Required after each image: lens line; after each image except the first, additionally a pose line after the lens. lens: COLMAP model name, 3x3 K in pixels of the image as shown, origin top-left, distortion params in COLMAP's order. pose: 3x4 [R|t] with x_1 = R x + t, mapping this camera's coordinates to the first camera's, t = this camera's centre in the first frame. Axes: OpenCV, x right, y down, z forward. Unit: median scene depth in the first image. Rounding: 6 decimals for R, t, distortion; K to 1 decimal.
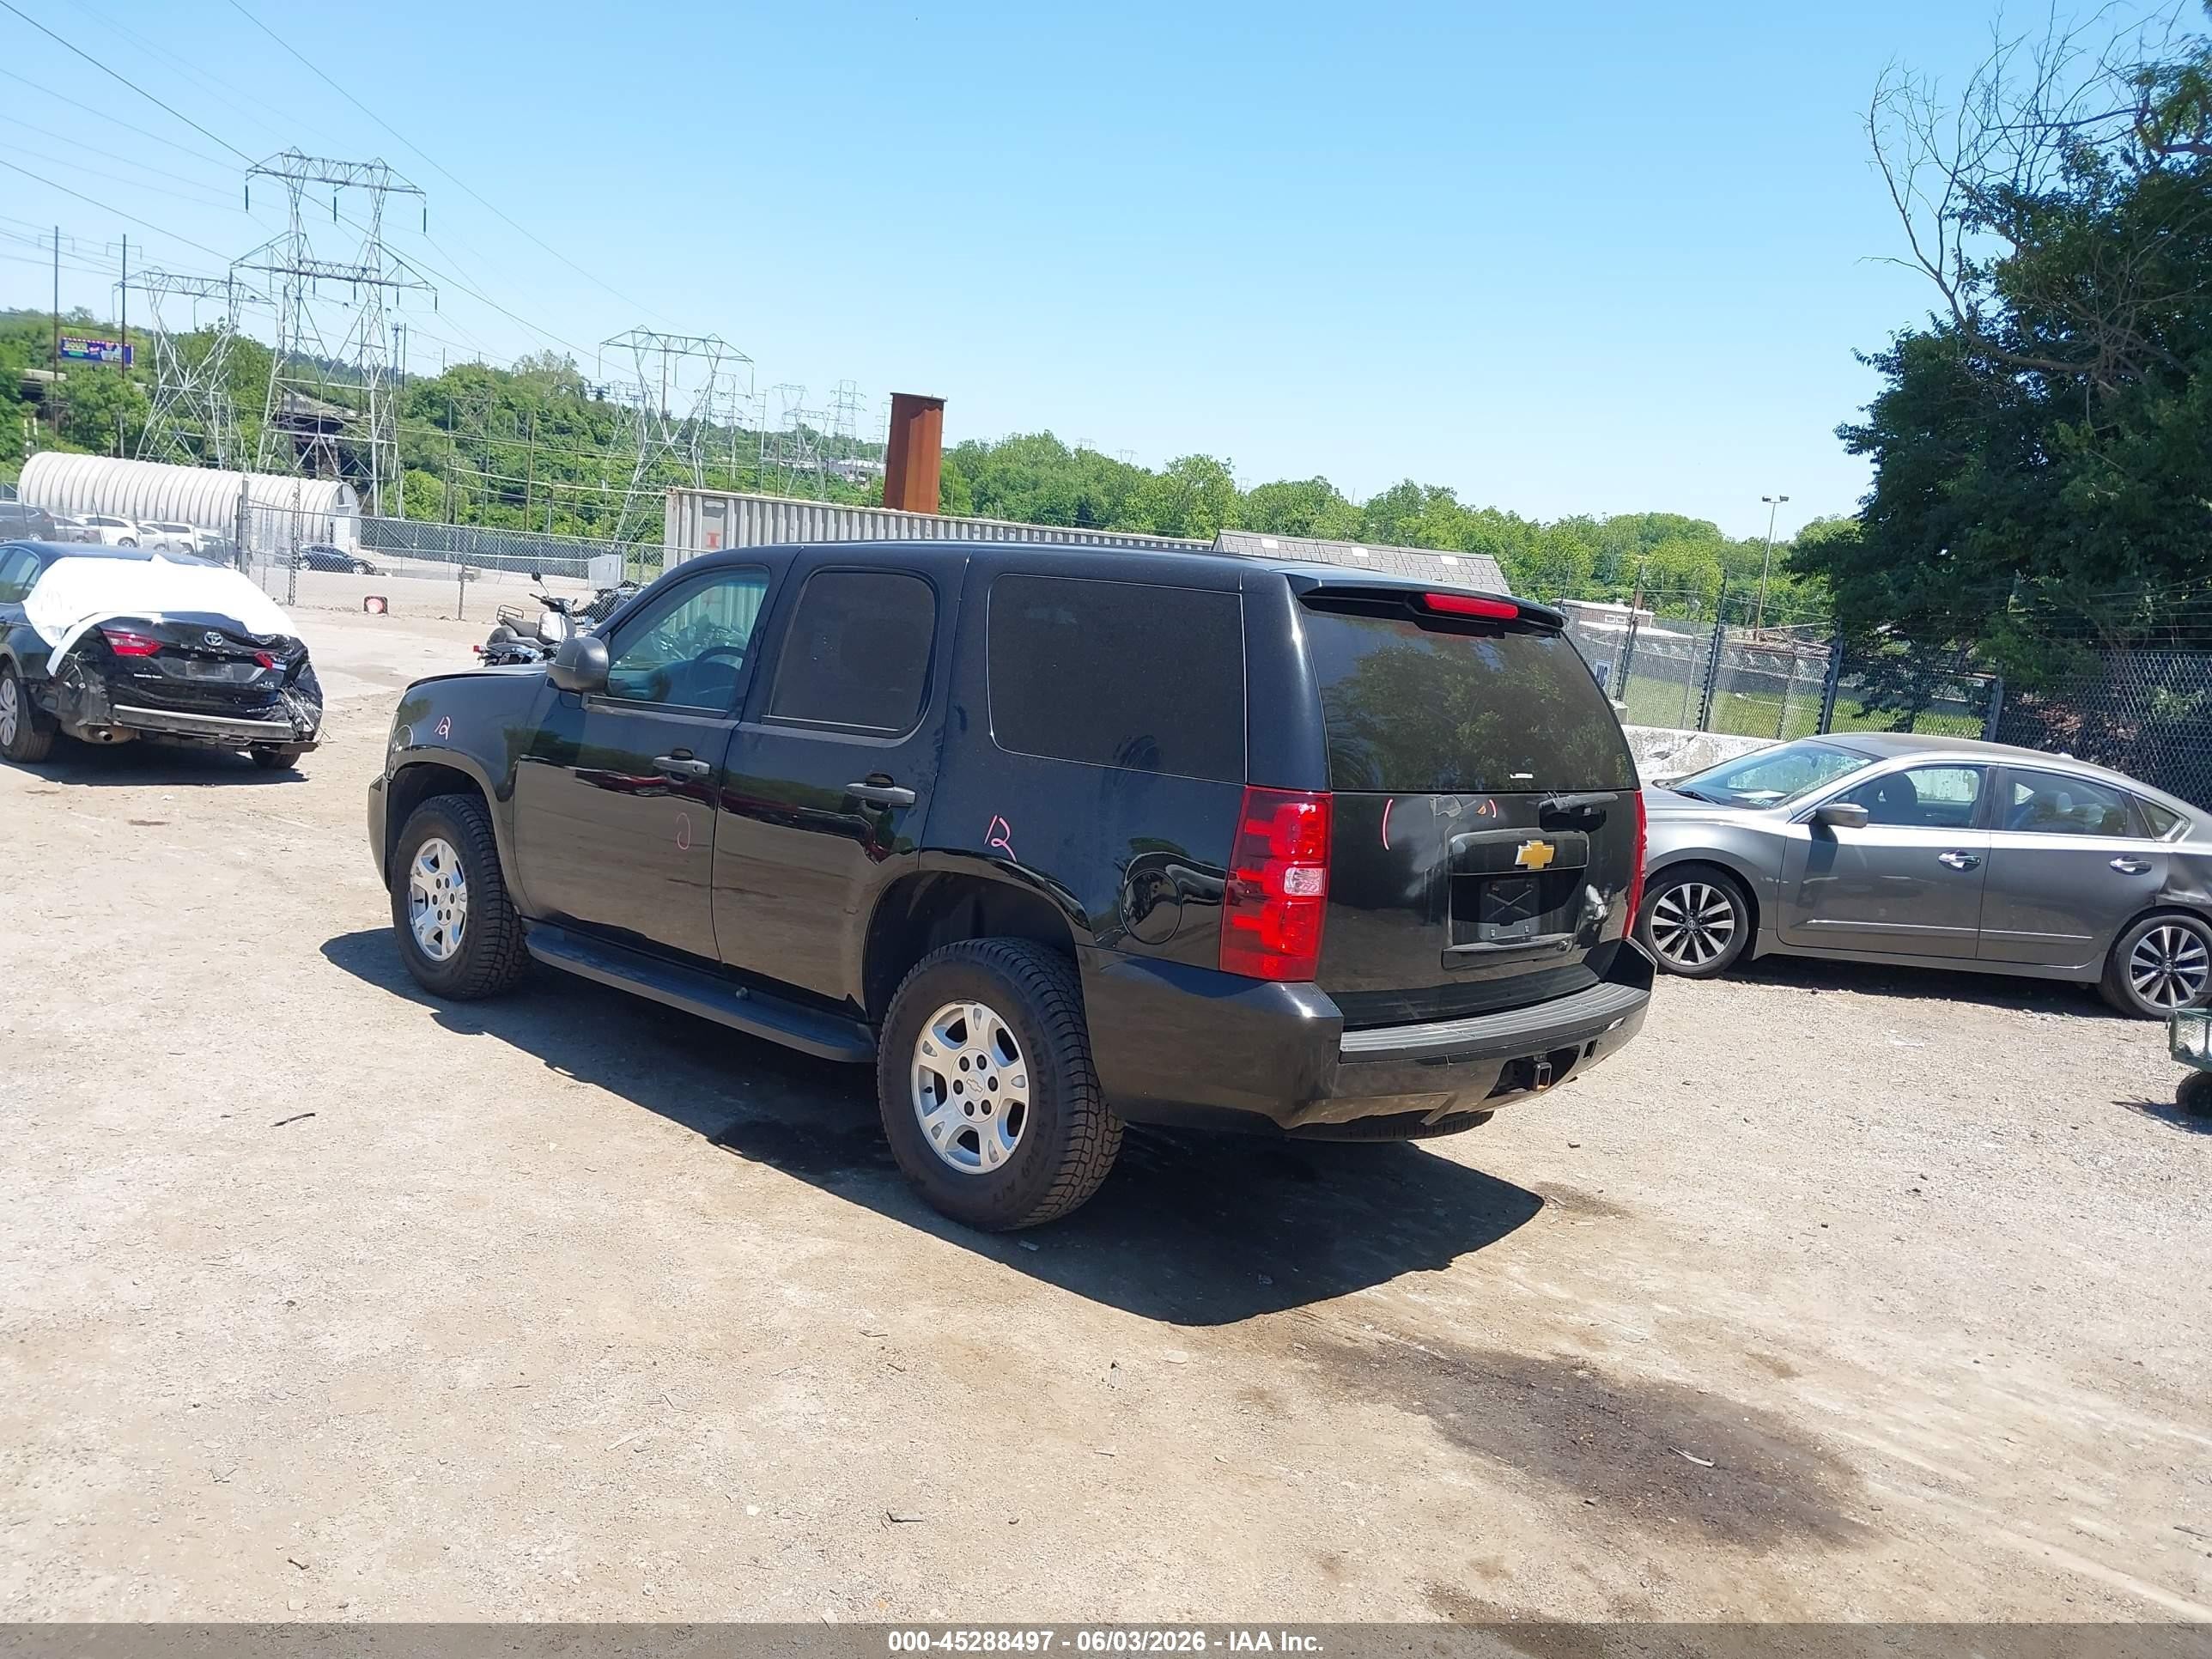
lens RADIAL K [[1745.9, 0, 1098.2], [0, 1745.9, 819.9], [0, 0, 1]] dist [0.015954, -0.023478]
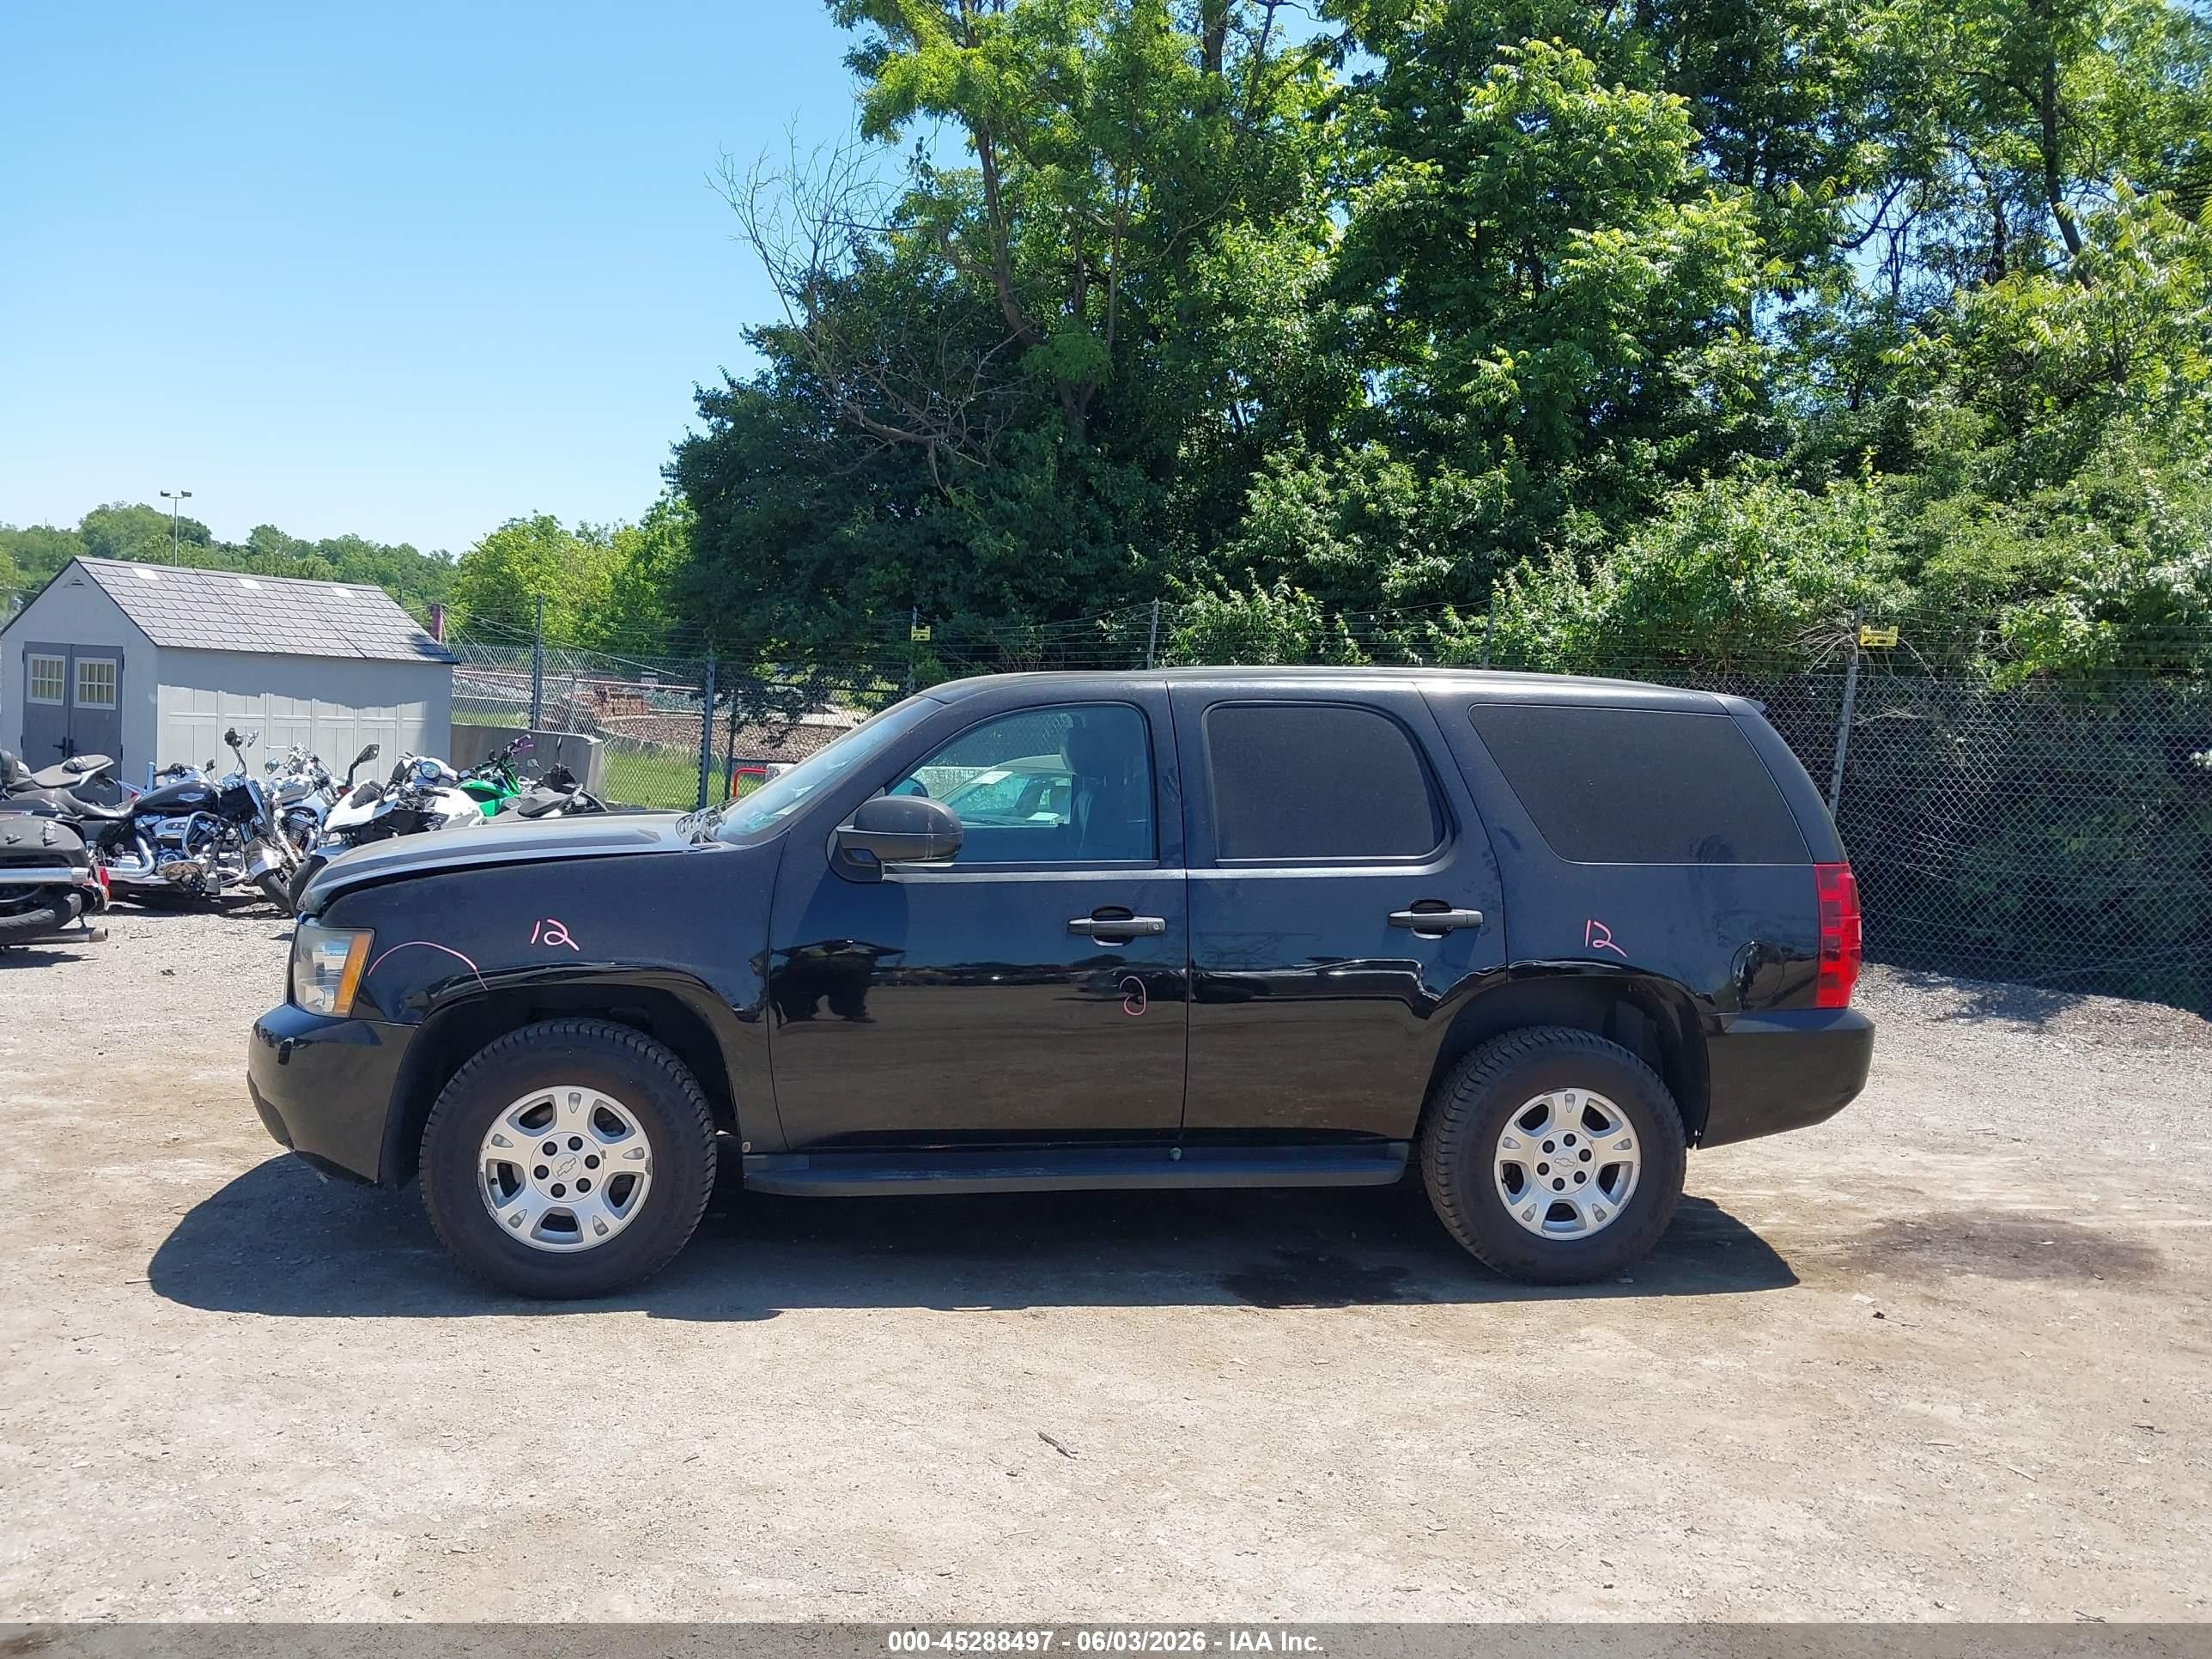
lens RADIAL K [[1745.9, 0, 1103.7], [0, 1745.9, 832.8], [0, 0, 1]] dist [0.015954, -0.023478]
pose [[0.616447, -0.117064, 0.778646, -0.758340], [0.107166, 0.992158, 0.064322, -0.110936], [-0.780070, 0.043793, 0.624158, 0.354410]]
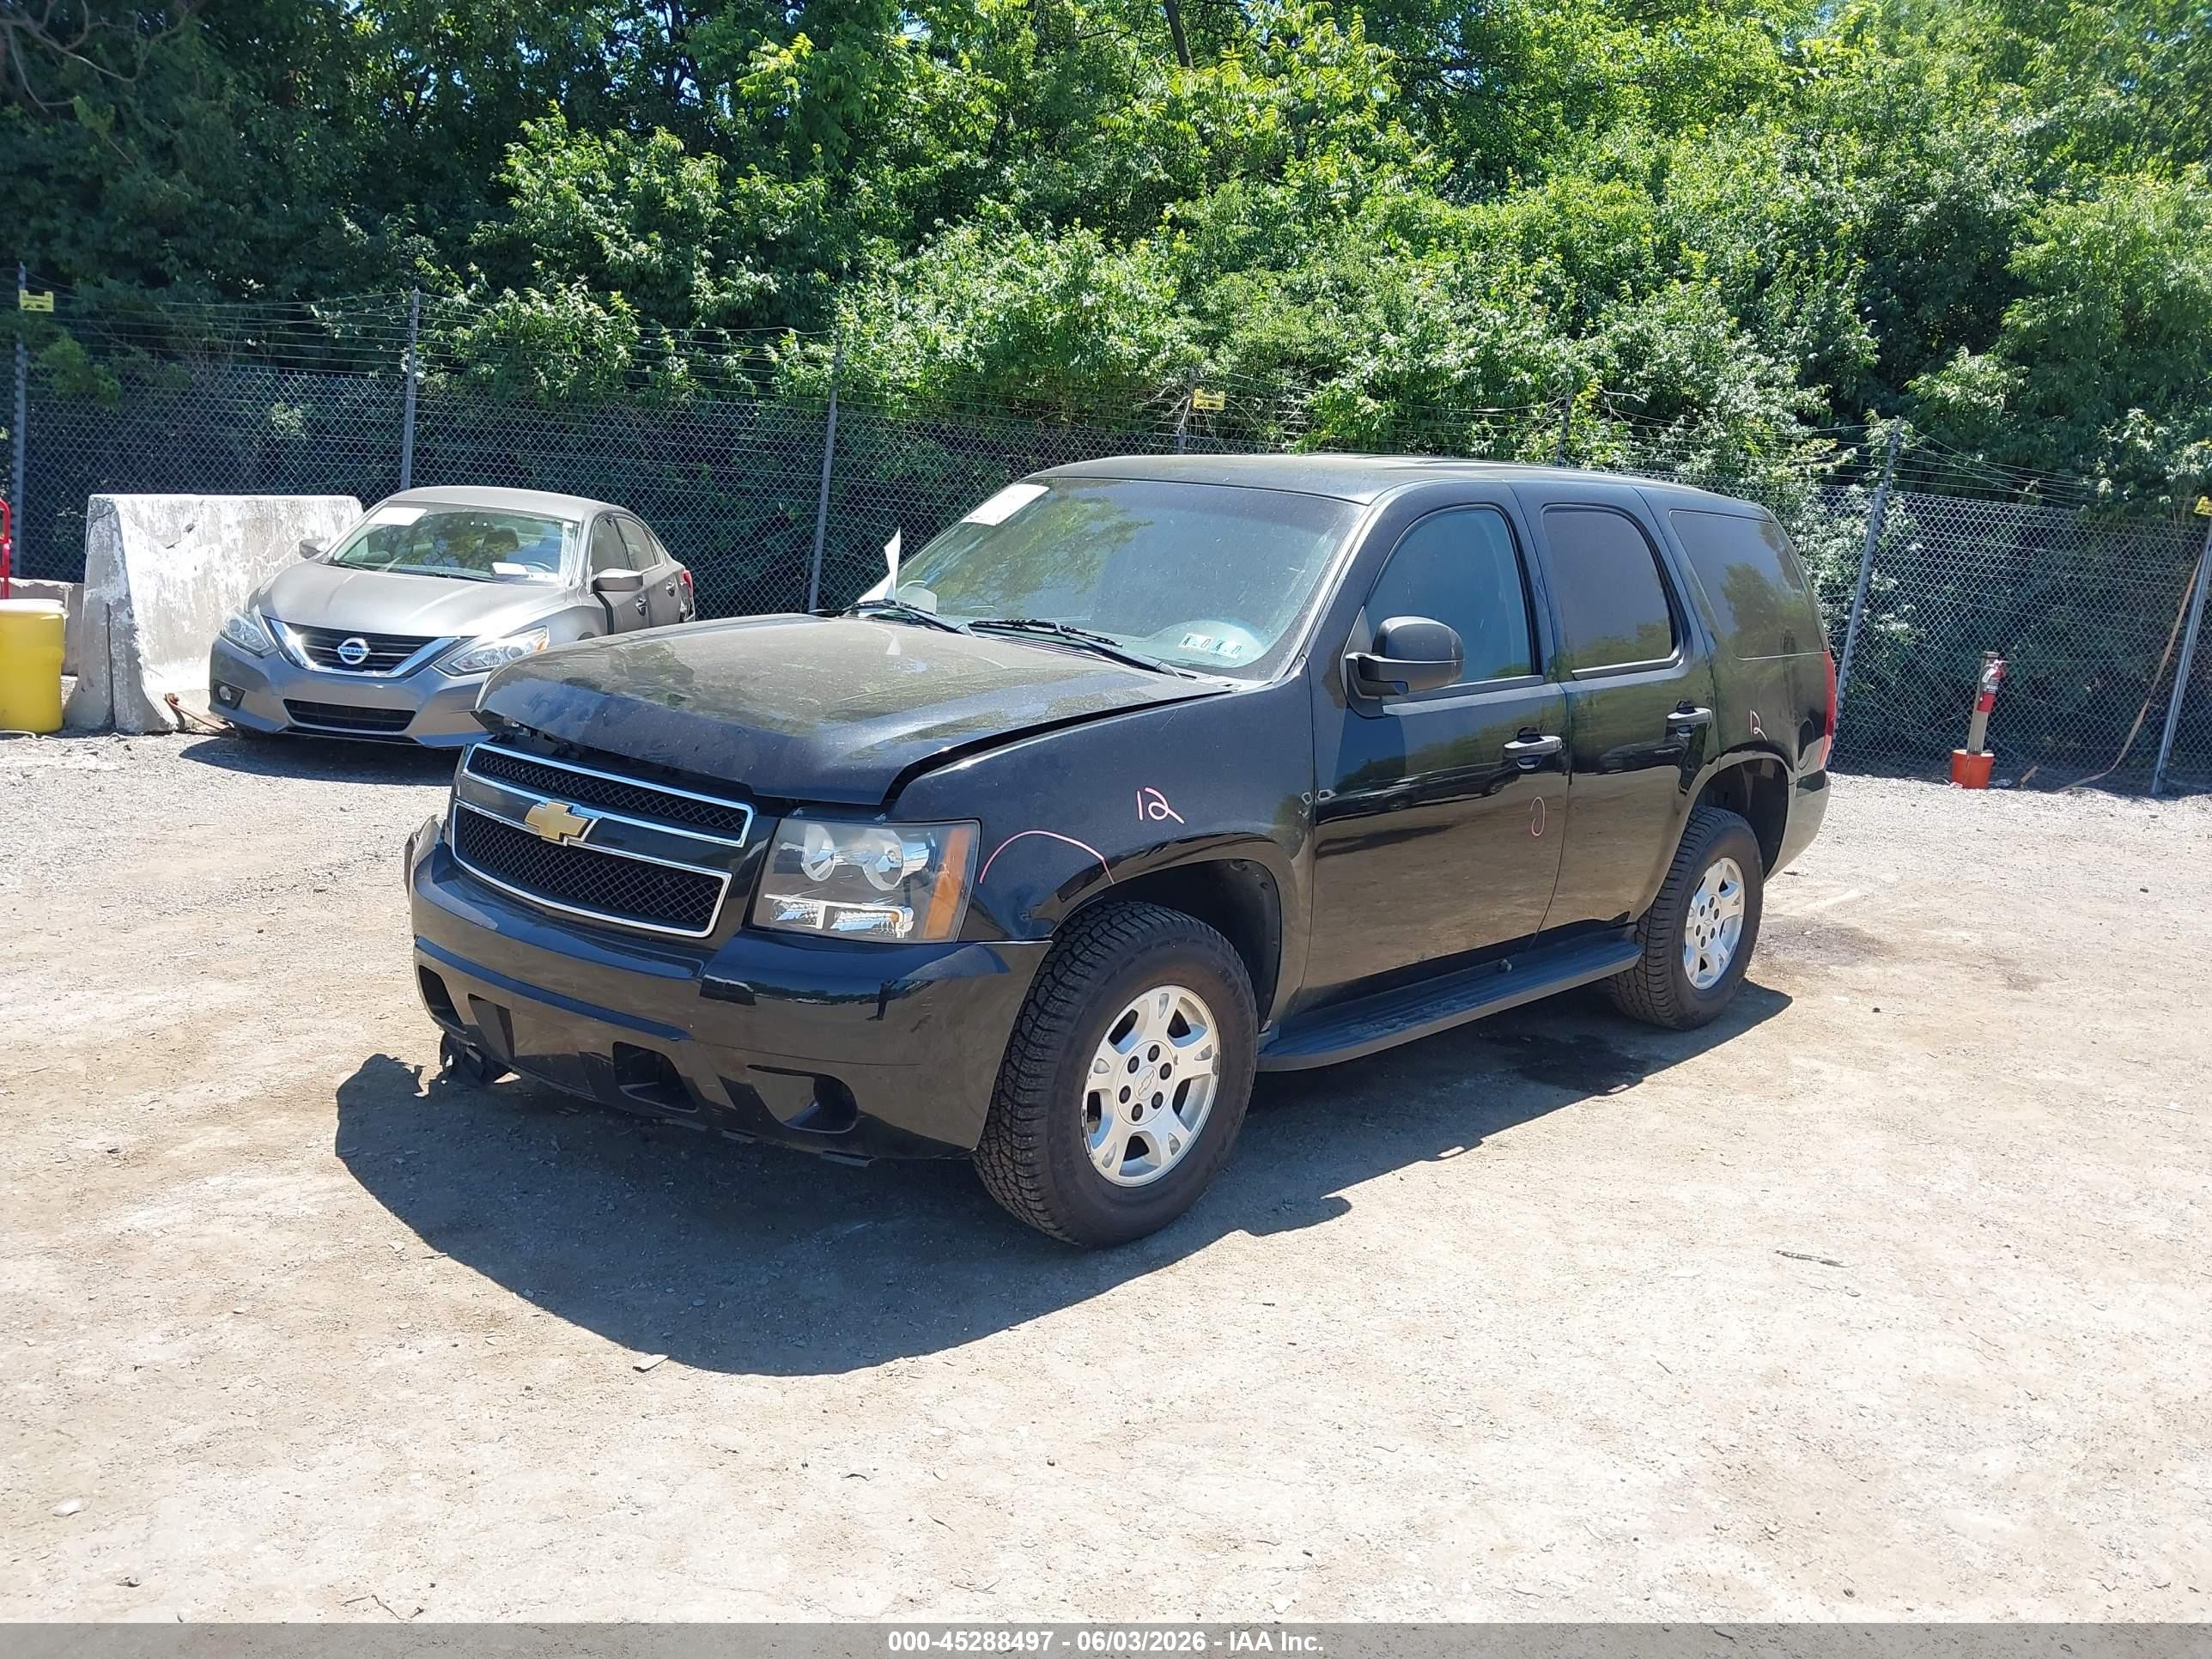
lens RADIAL K [[1745.9, 0, 1155.3], [0, 1745.9, 900.6], [0, 0, 1]] dist [0.015954, -0.023478]
pose [[0.023137, -0.308132, 0.951062, -0.889371], [0.038141, 0.950896, 0.307151, -0.189807], [-0.999004, 0.029168, 0.033753, 0.940951]]
